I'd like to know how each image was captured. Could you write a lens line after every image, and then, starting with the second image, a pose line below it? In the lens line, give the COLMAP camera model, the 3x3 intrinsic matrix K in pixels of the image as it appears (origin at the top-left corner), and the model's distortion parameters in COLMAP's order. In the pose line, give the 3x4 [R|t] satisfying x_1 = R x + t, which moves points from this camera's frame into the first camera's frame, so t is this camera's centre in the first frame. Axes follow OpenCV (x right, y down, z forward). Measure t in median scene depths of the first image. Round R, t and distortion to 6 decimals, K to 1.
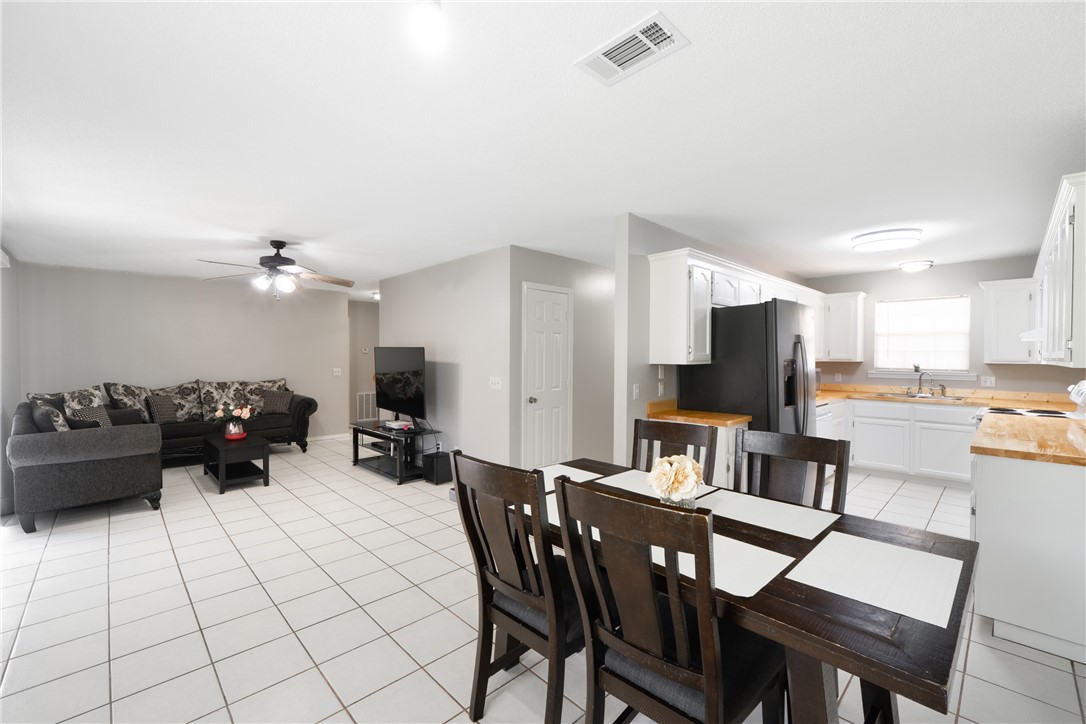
lens RADIAL K [[457.6, 0, 544.1], [0, 457.6, 365.2], [0, 0, 1]] dist [-0.003656, 0.000061]
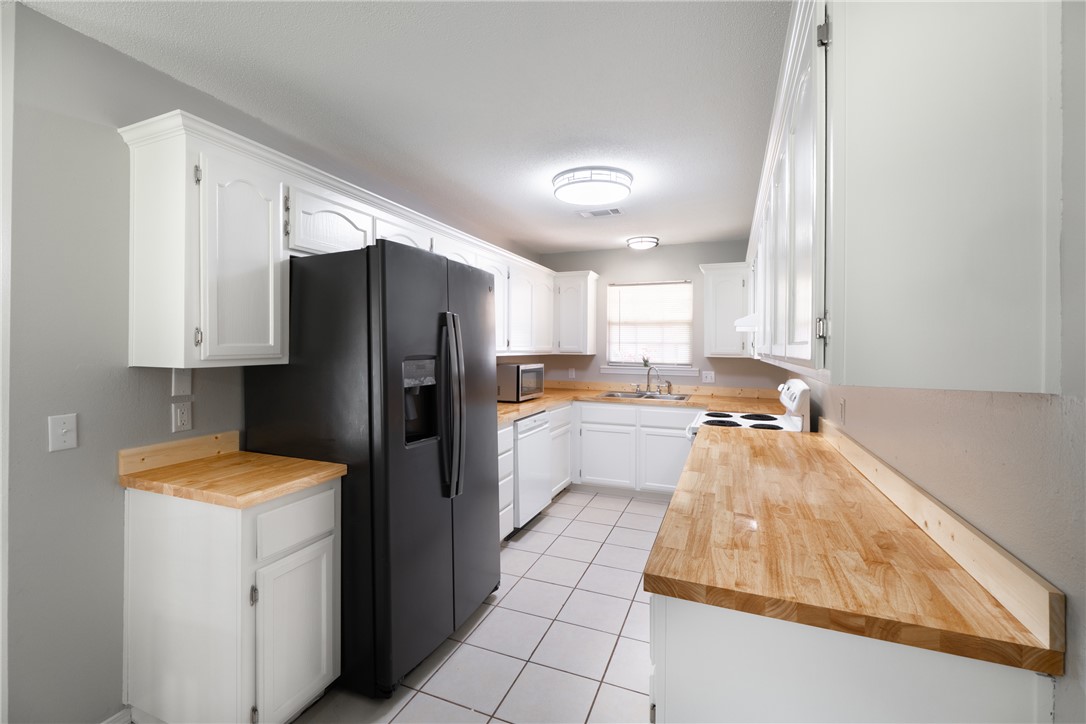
lens RADIAL K [[457.6, 0, 543.1], [0, 457.6, 353.1], [0, 0, 1]] dist [-0.003656, 0.000061]
pose [[0.917681, -0.002571, 0.397311, 0.328335], [0.004335, 0.999984, -0.003542, -0.009460], [-0.397295, 0.004973, 0.917677, 0.313184]]
